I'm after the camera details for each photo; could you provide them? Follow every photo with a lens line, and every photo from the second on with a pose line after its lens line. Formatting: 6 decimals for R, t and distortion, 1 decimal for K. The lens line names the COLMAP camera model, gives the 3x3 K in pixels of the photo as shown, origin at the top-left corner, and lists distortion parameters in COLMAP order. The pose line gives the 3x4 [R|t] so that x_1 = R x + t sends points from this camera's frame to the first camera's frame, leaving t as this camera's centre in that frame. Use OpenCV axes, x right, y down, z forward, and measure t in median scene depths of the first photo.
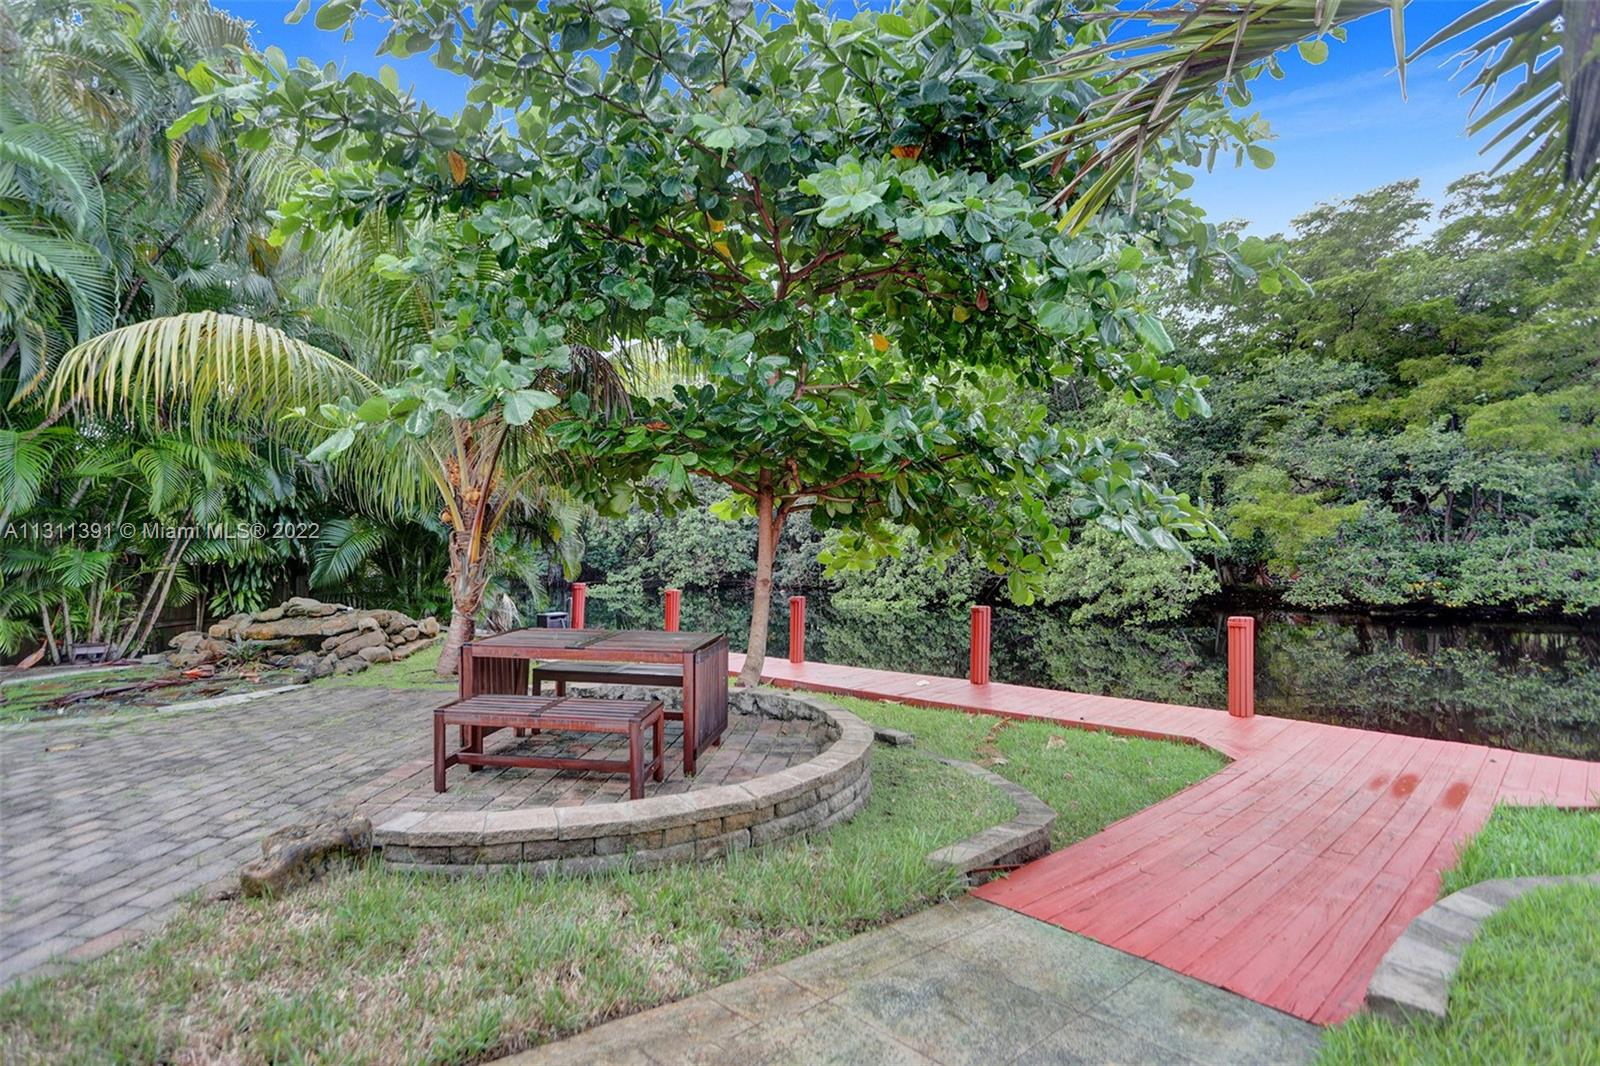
lens RADIAL K [[877.9, 0, 736.4], [0, 877.9, 508.4], [0, 0, 1]] dist [-0.026478, 0.017615]
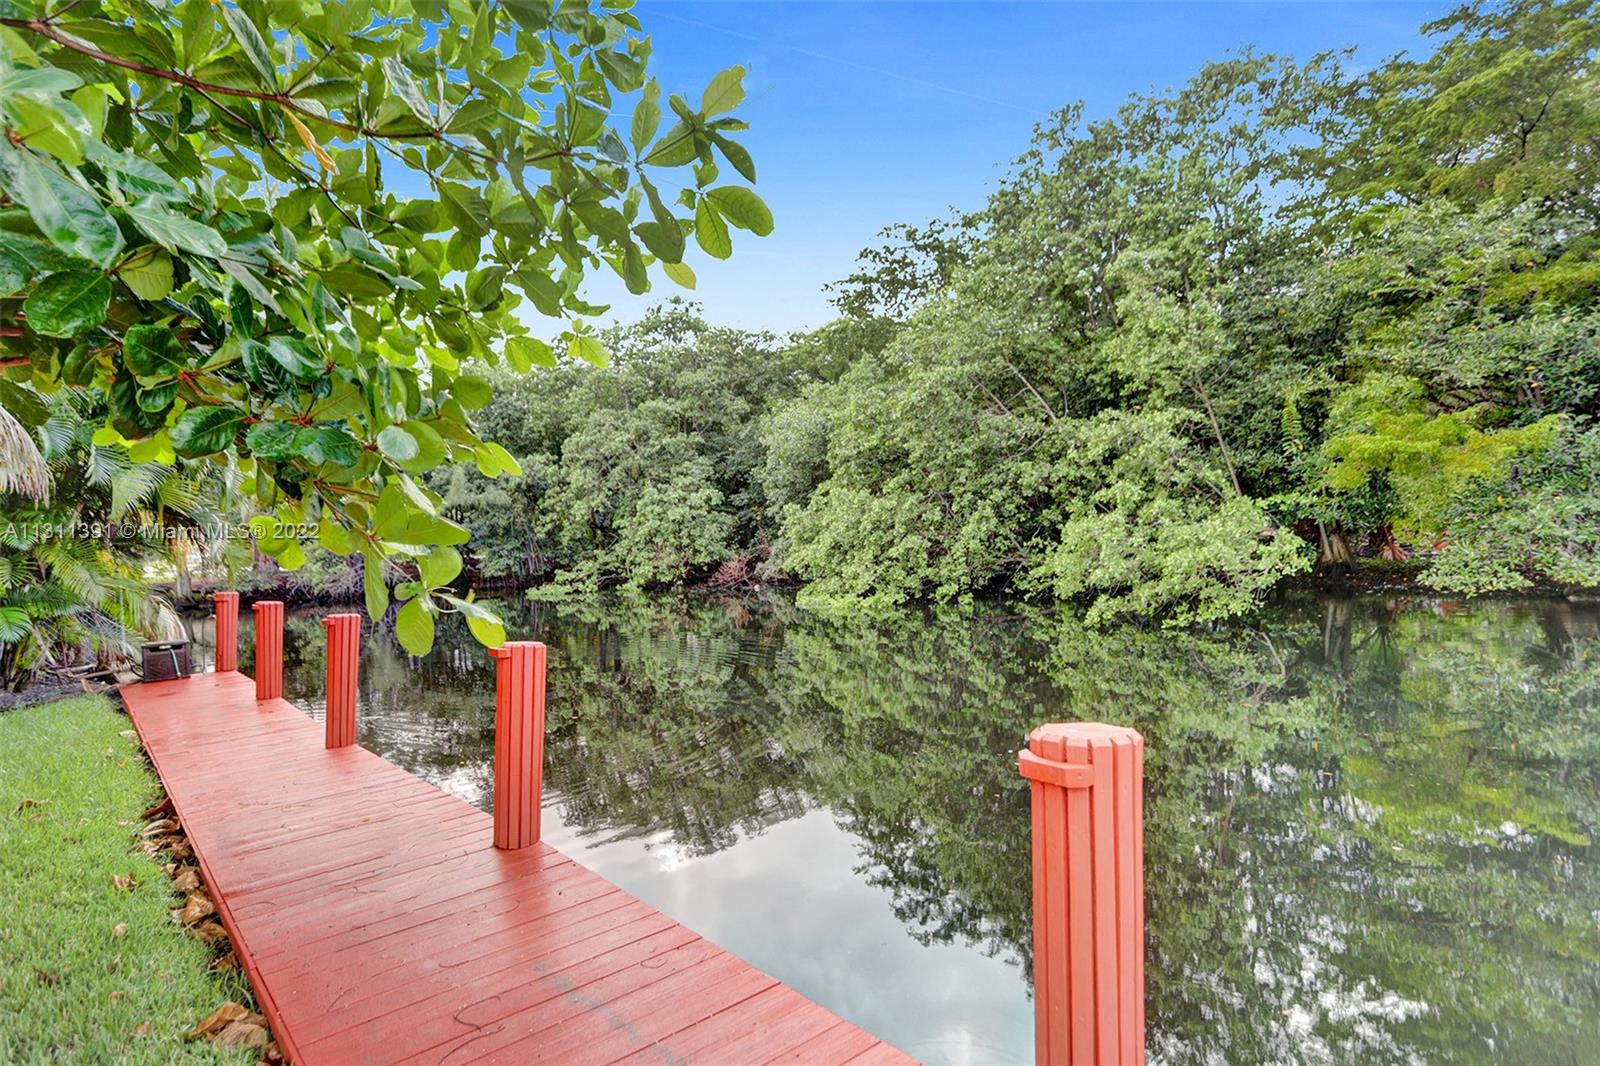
lens RADIAL K [[877.9, 0, 763.5], [0, 877.9, 513.0], [0, 0, 1]] dist [-0.026478, 0.017615]
pose [[0.994295, -0.036848, -0.100103, 0.186522], [0.038185, 0.999205, 0.011471, 0.024743], [0.099601, -0.015228, 0.994911, 0.276489]]
